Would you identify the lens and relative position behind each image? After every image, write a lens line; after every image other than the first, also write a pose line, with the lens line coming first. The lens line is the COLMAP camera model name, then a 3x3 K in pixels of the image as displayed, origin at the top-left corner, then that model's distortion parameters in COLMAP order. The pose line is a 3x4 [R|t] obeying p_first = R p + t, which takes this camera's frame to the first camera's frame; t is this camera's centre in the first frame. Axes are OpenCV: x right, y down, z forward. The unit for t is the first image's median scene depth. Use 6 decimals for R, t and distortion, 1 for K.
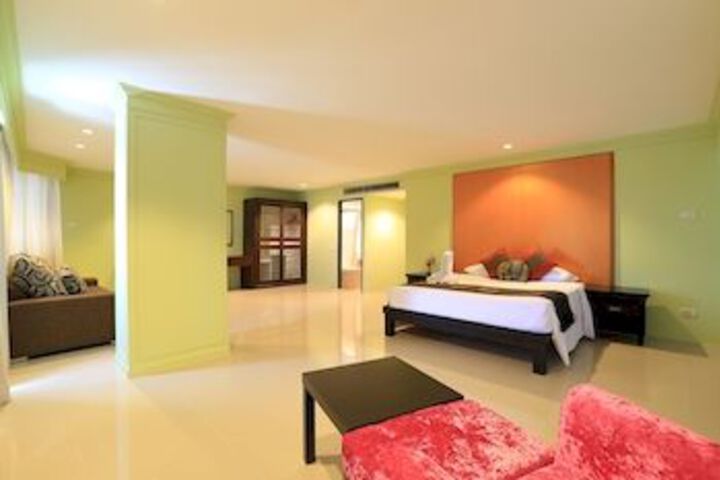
lens RADIAL K [[335.3, 0, 363.8], [0, 335.3, 240.5], [0, 0, 1]] dist [-0.017679, 0.002622]
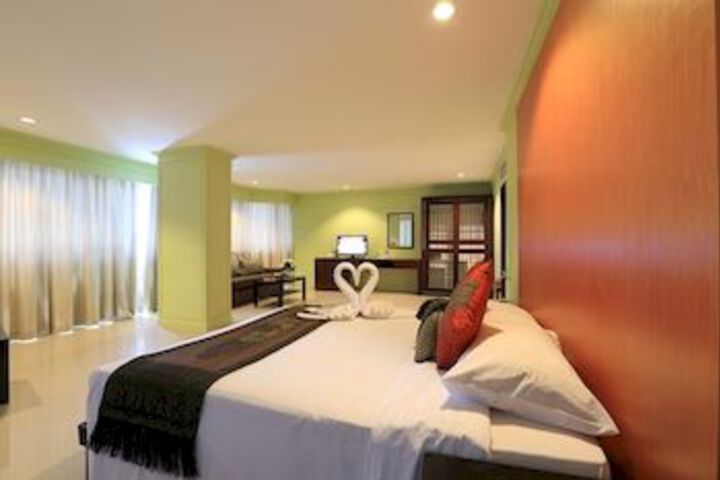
lens RADIAL K [[335.3, 0, 359.3], [0, 335.3, 242.9], [0, 0, 1]] dist [-0.017679, 0.002622]
pose [[0.401377, -0.000170, -0.915913, 0.437353], [-0.002616, 0.999996, -0.001332, 0.000710], [0.915909, 0.002930, 0.401375, 0.435954]]
